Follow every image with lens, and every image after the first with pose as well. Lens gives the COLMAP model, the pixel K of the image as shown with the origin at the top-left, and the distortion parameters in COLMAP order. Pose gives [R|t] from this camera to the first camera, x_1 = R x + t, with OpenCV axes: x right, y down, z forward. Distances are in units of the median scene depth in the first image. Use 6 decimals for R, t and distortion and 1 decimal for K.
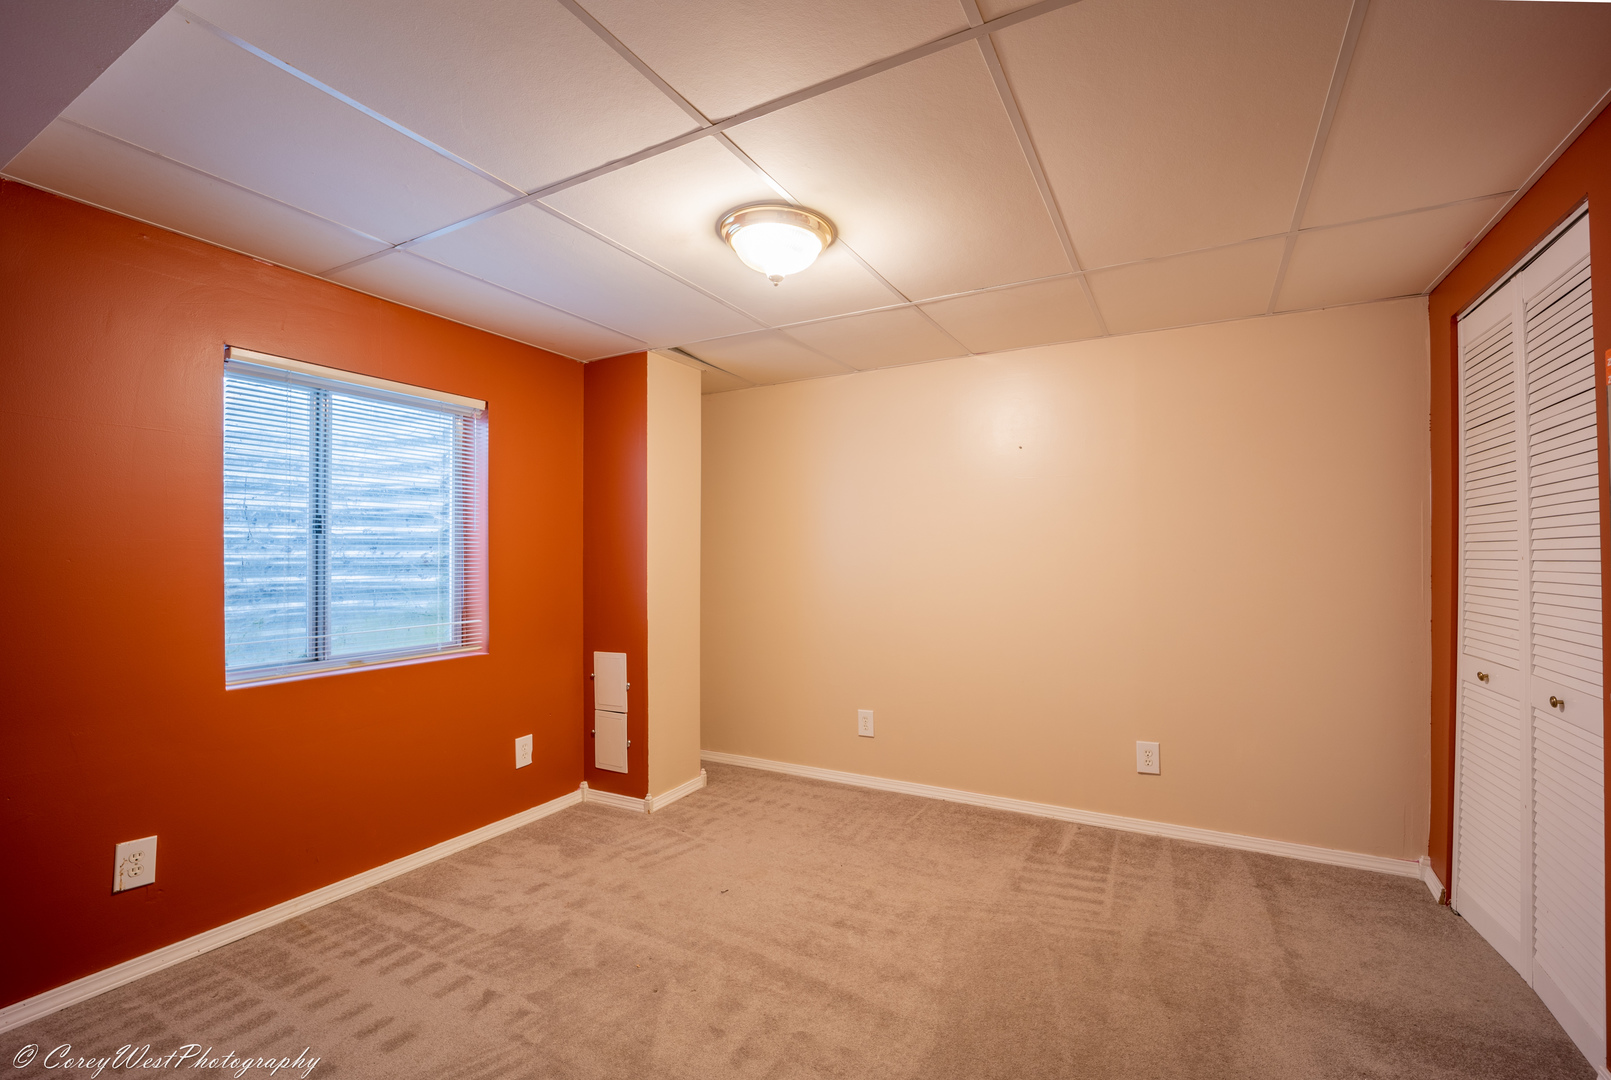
lens RADIAL K [[702.9, 0, 804.6], [0, 702.9, 548.4], [0, 0, 1]] dist [-0.022109, -0.000217]
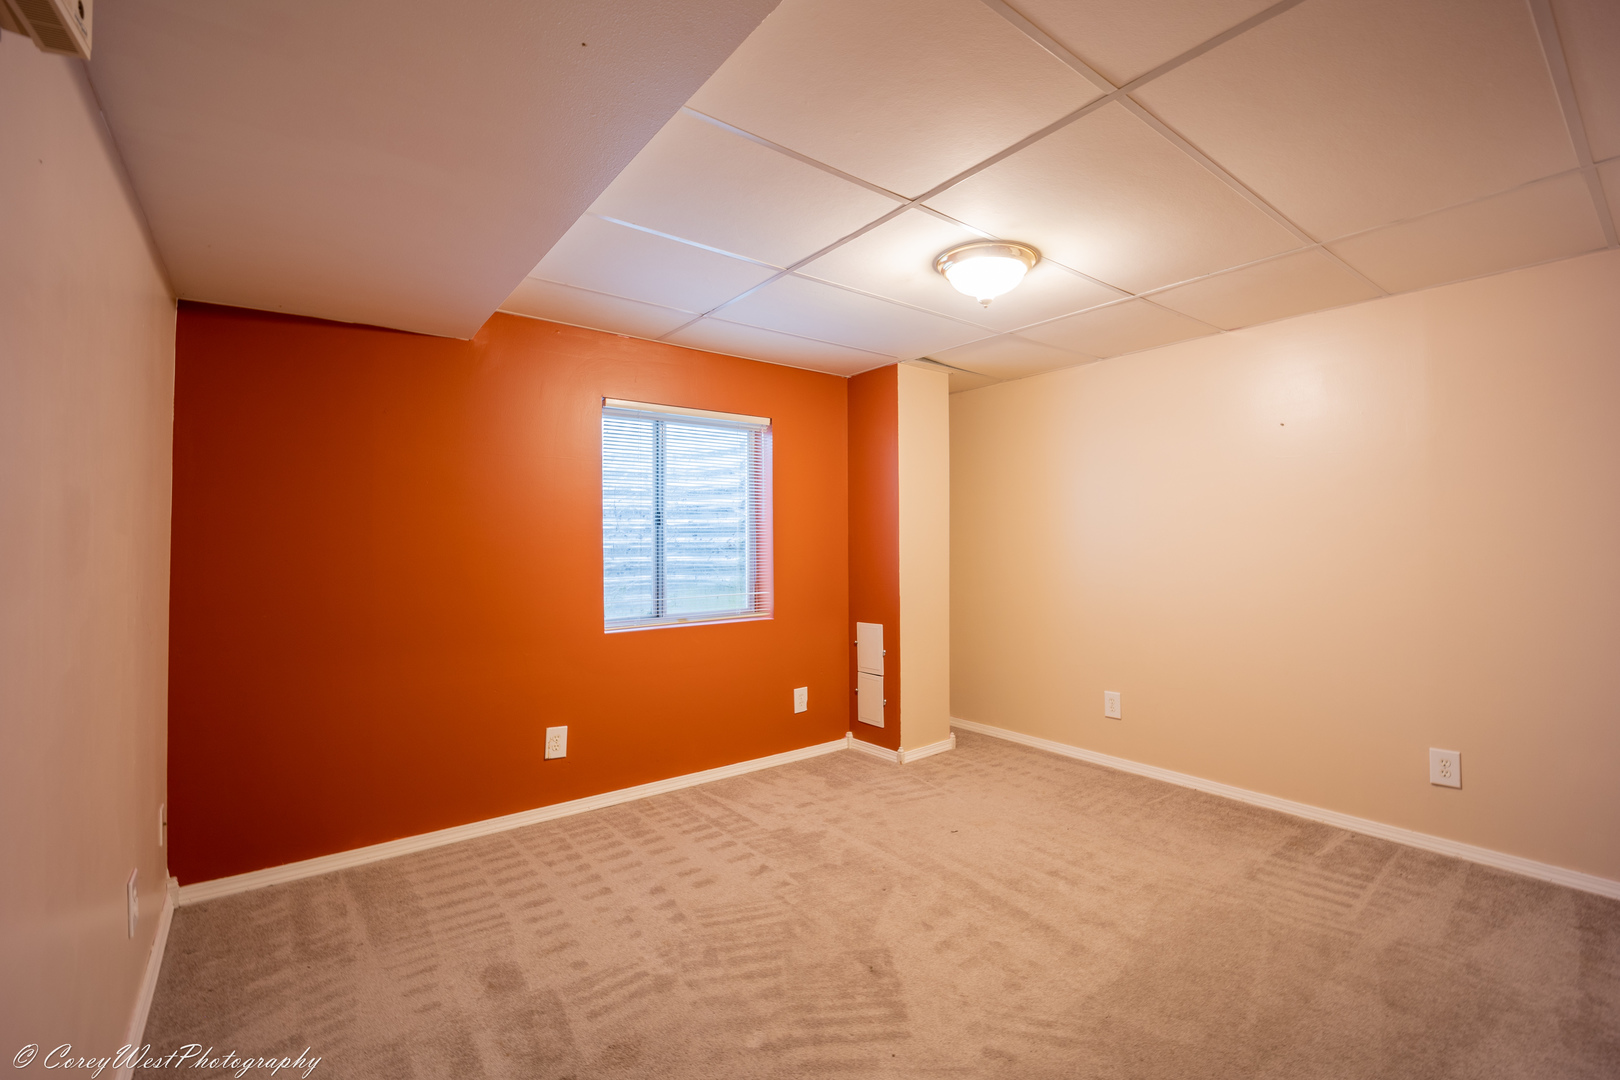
lens RADIAL K [[686.1, 0, 782.0], [0, 686.1, 531.0], [0, 0, 1]] dist [-0.023418, 0.000900]
pose [[0.905588, -0.008409, -0.424076, 0.104225], [0.006943, 0.999963, -0.005002, -0.001280], [0.424103, 0.001585, 0.905613, -0.134263]]
